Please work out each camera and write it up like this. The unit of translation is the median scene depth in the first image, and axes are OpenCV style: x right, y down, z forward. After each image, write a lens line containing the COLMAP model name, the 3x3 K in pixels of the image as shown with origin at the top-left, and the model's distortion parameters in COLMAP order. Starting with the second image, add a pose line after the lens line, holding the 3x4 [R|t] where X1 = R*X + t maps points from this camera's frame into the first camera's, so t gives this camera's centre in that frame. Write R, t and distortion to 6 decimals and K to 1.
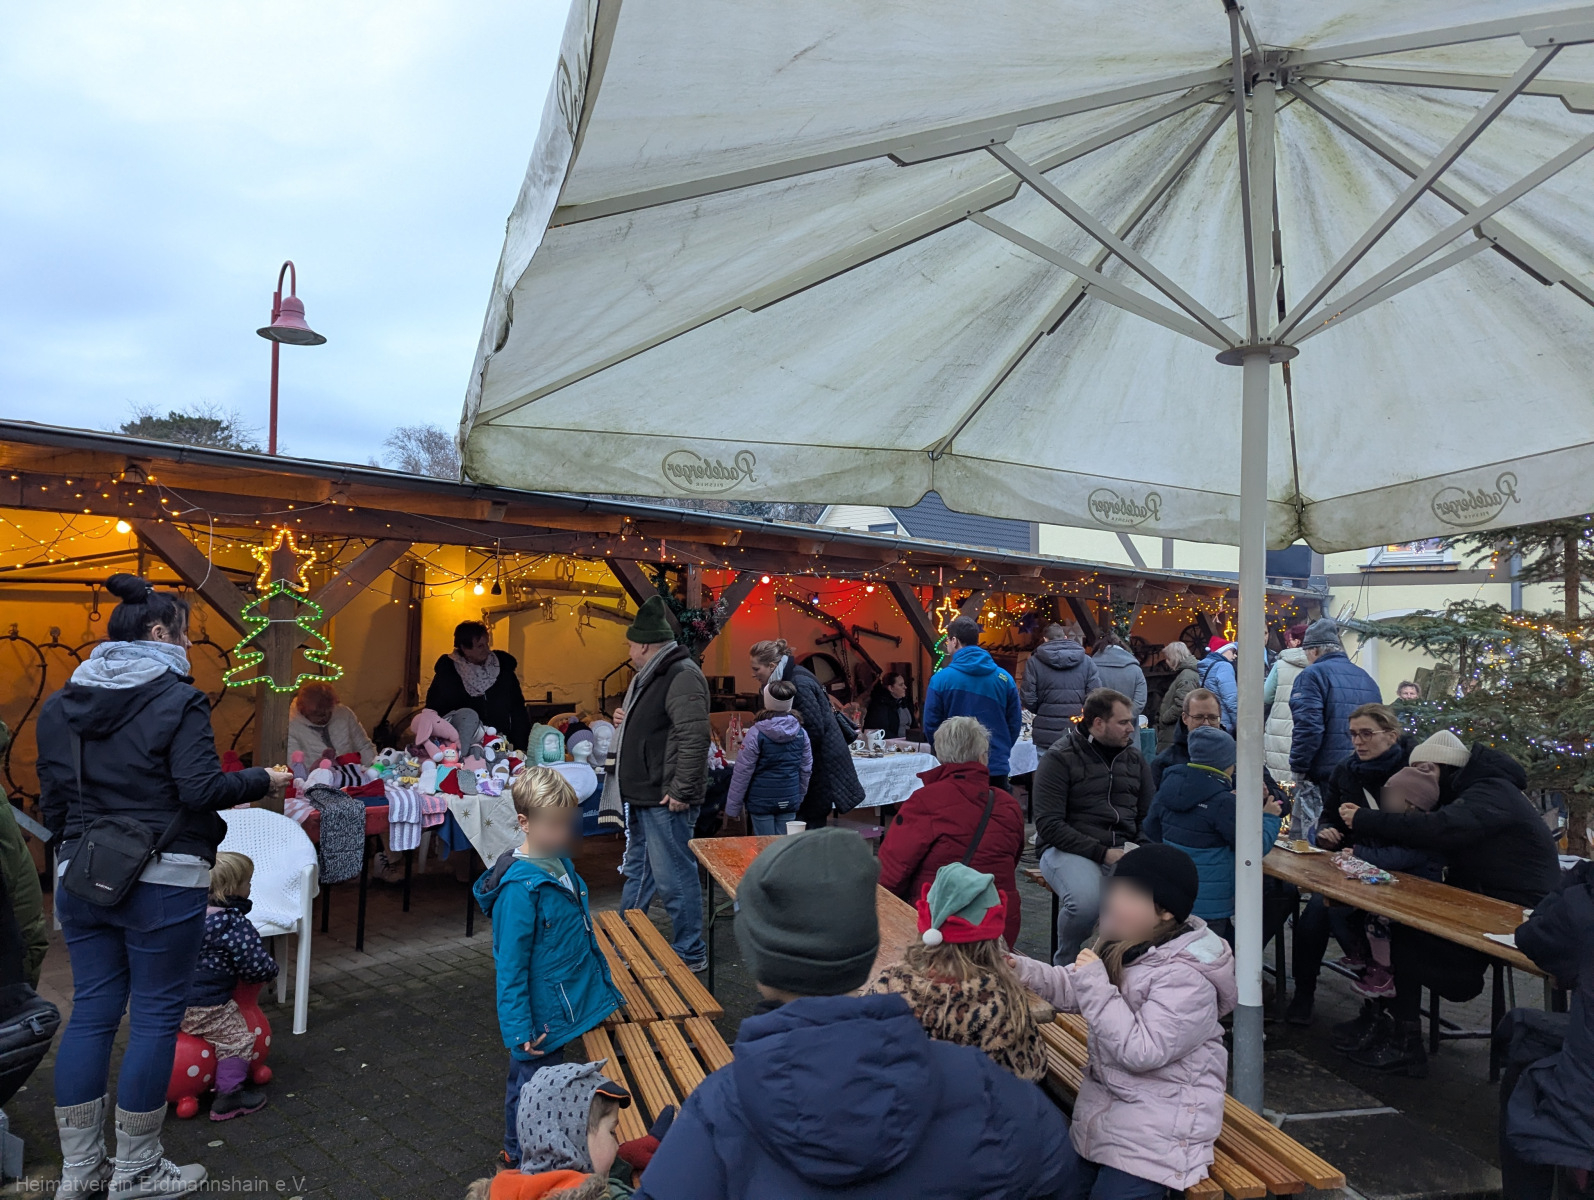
lens RADIAL K [[1121.3, 0, 795.4], [0, 1121.3, 628.2], [0, 0, 1]] dist [0.100047, -0.126010]
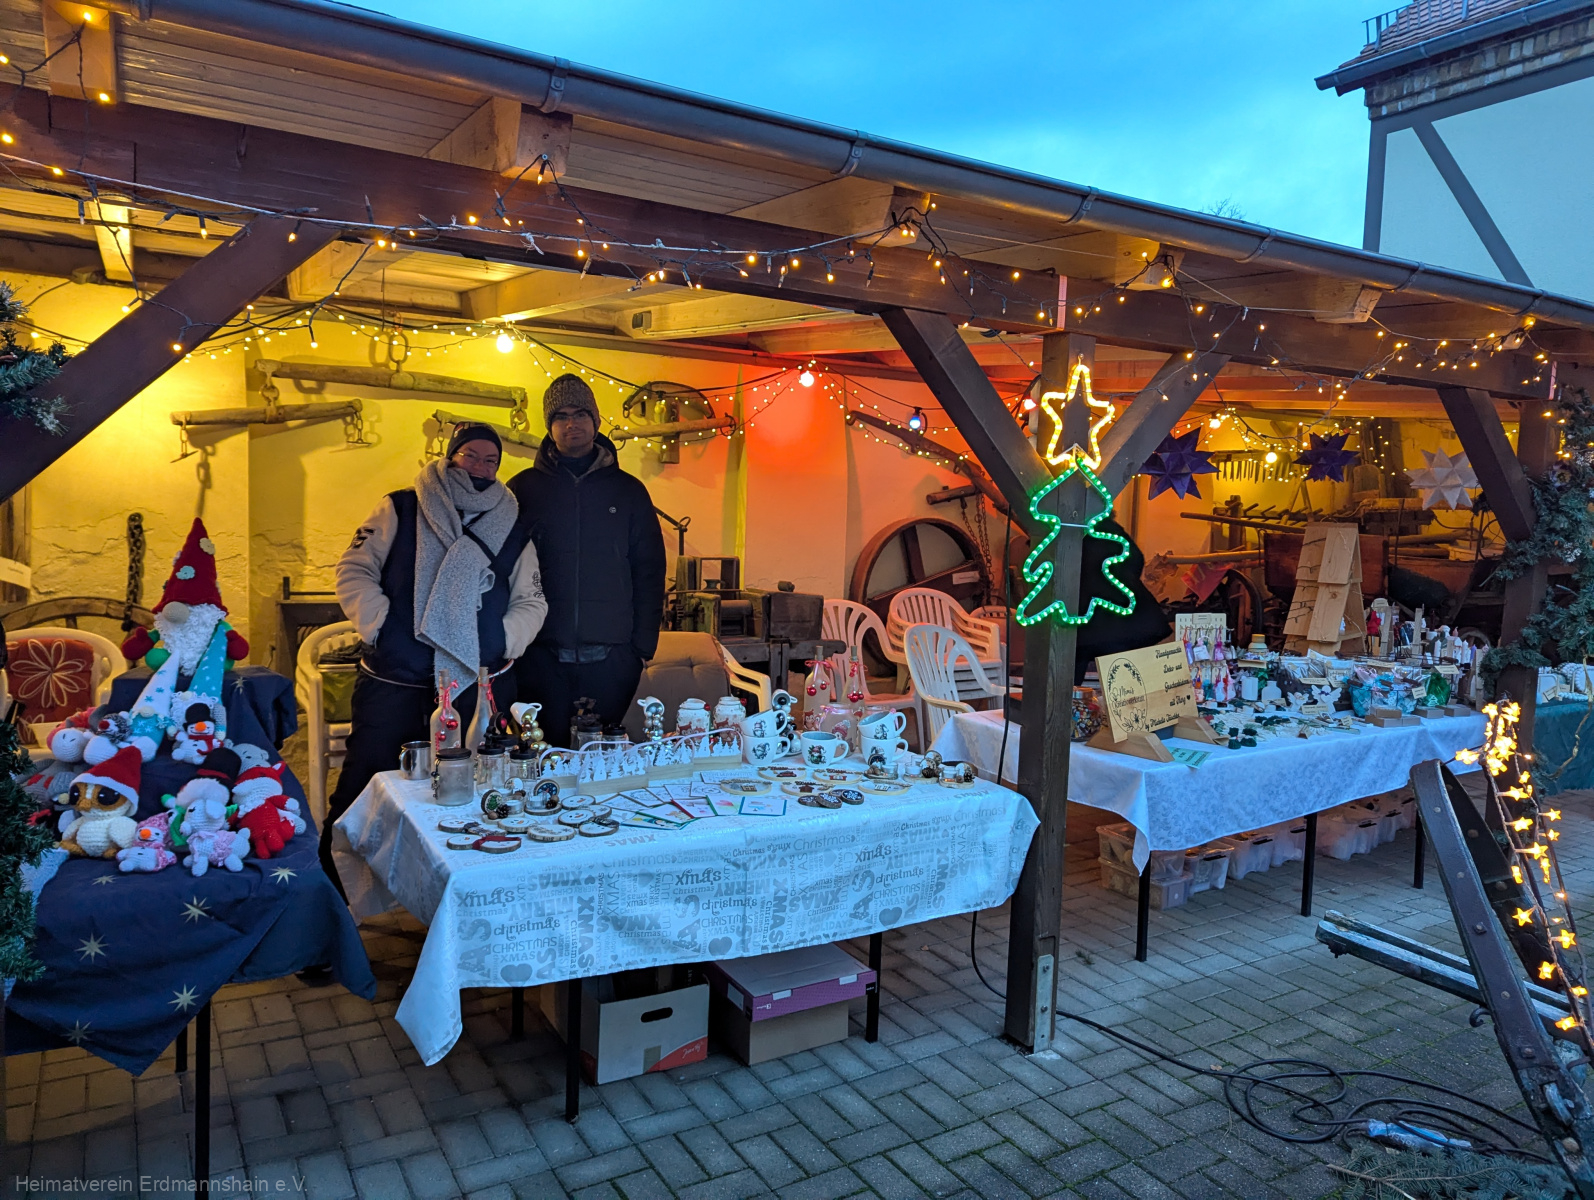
lens RADIAL K [[1121.3, 0, 795.4], [0, 1121.3, 628.2], [0, 0, 1]] dist [0.100047, -0.126010]
pose [[0.969315, 0.043193, -0.241997, 0.117376], [-0.014188, 0.992631, 0.120342, 0.011651], [0.245412, -0.113216, 0.962785, 0.530131]]
